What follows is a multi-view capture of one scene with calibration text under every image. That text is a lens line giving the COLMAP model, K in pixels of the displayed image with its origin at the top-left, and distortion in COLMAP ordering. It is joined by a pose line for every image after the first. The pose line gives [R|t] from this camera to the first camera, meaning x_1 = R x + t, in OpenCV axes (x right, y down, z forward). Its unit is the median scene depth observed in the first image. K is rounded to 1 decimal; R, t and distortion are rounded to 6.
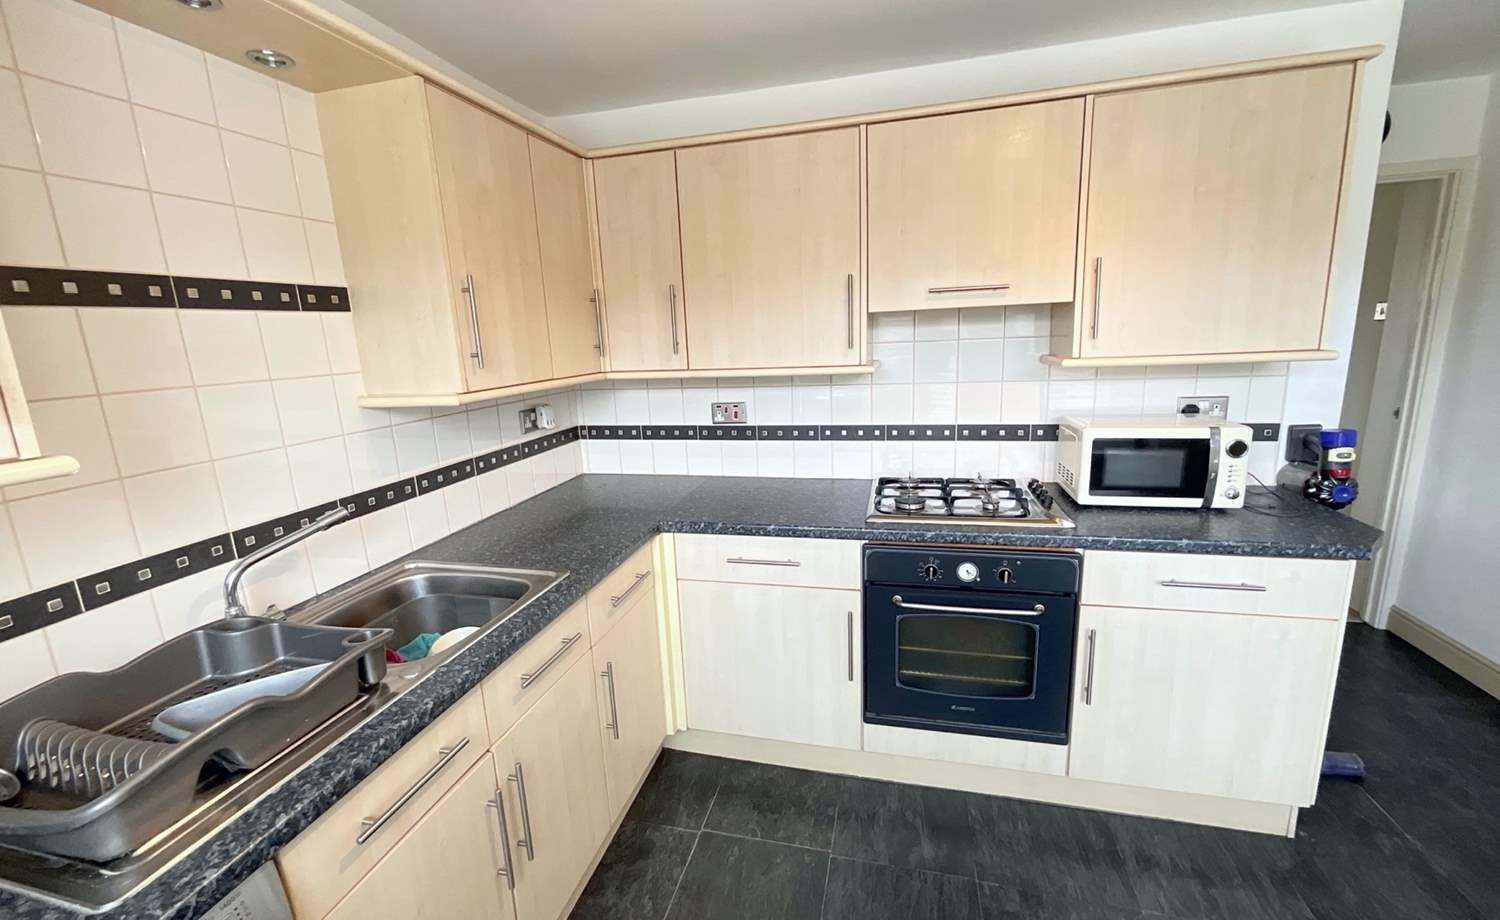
lens RADIAL K [[614.4, 0, 752.0], [0, 614.4, 459.1], [0, 0, 1]] dist [-0.002176, 0.002610]
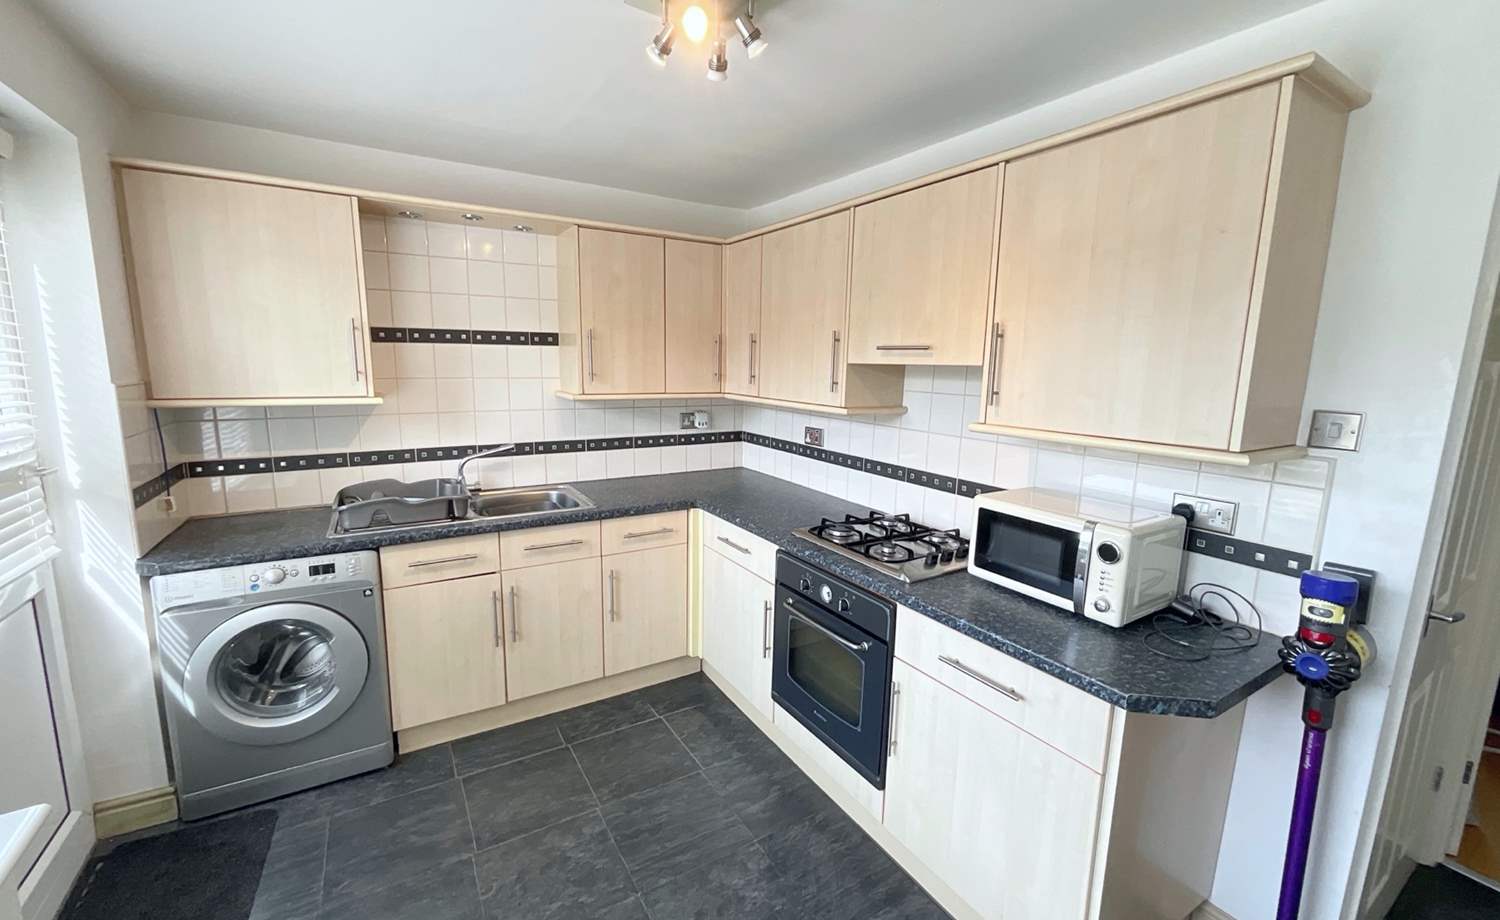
lens RADIAL K [[614.4, 0, 745.1], [0, 614.4, 457.9], [0, 0, 1]] dist [-0.002176, 0.002610]
pose [[0.712074, 0.169083, -0.681440, 0.926112], [-0.192181, 0.980441, 0.042453, -0.078629], [0.675290, 0.100730, 0.730641, 0.037121]]
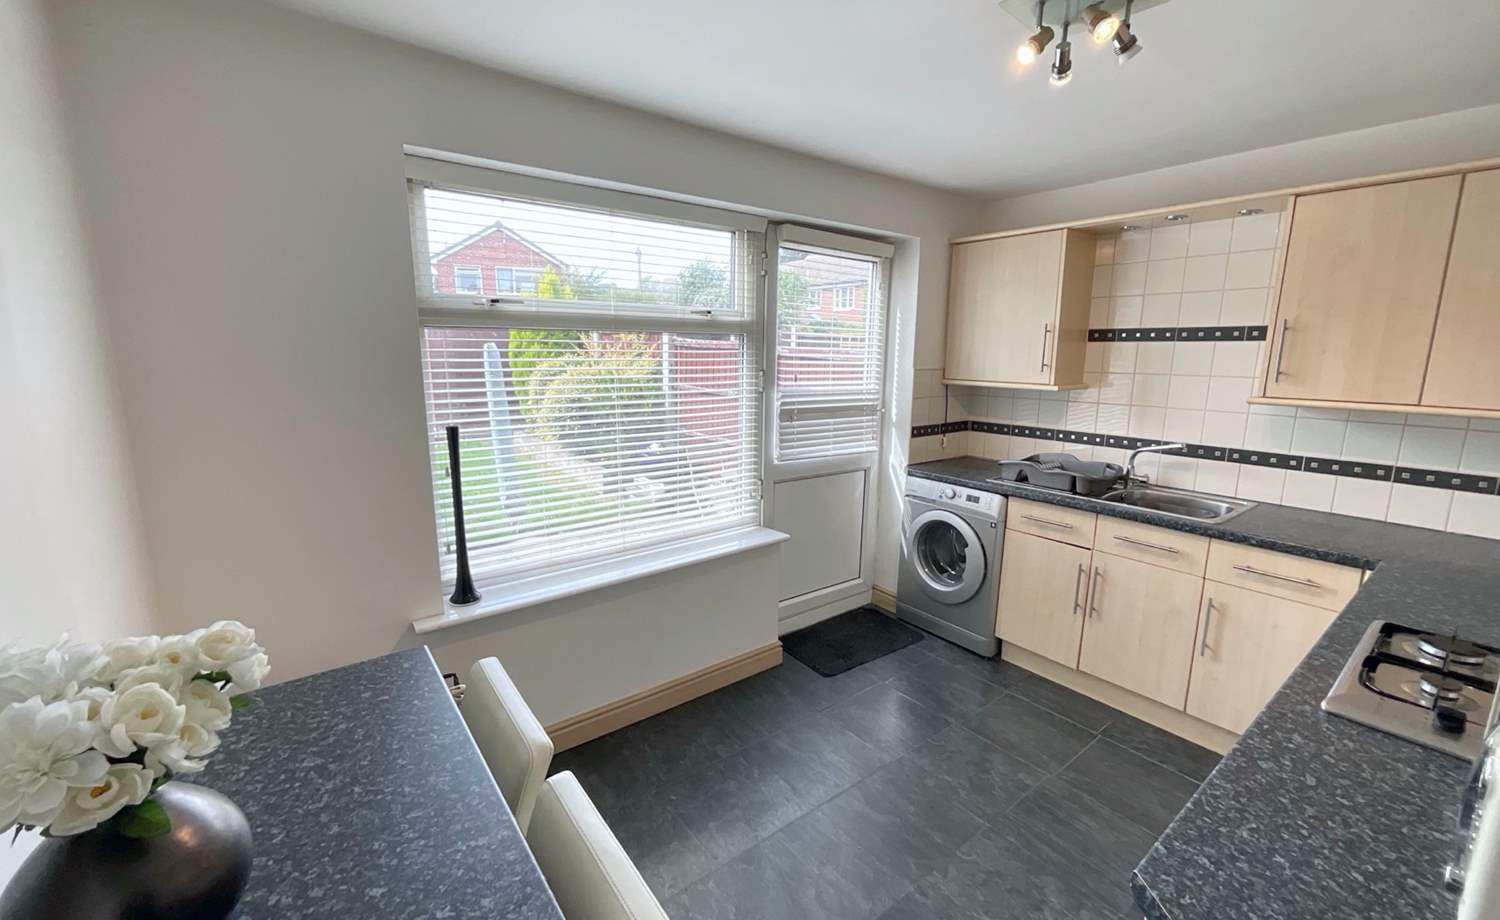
lens RADIAL K [[614.4, 0, 754.8], [0, 614.4, 456.3], [0, 0, 1]] dist [-0.002176, 0.002610]
pose [[-0.613404, 0.176150, -0.769875, 1.241302], [-0.143781, 0.933611, 0.328172, -0.241489], [0.776571, 0.311995, -0.547354, 0.760404]]
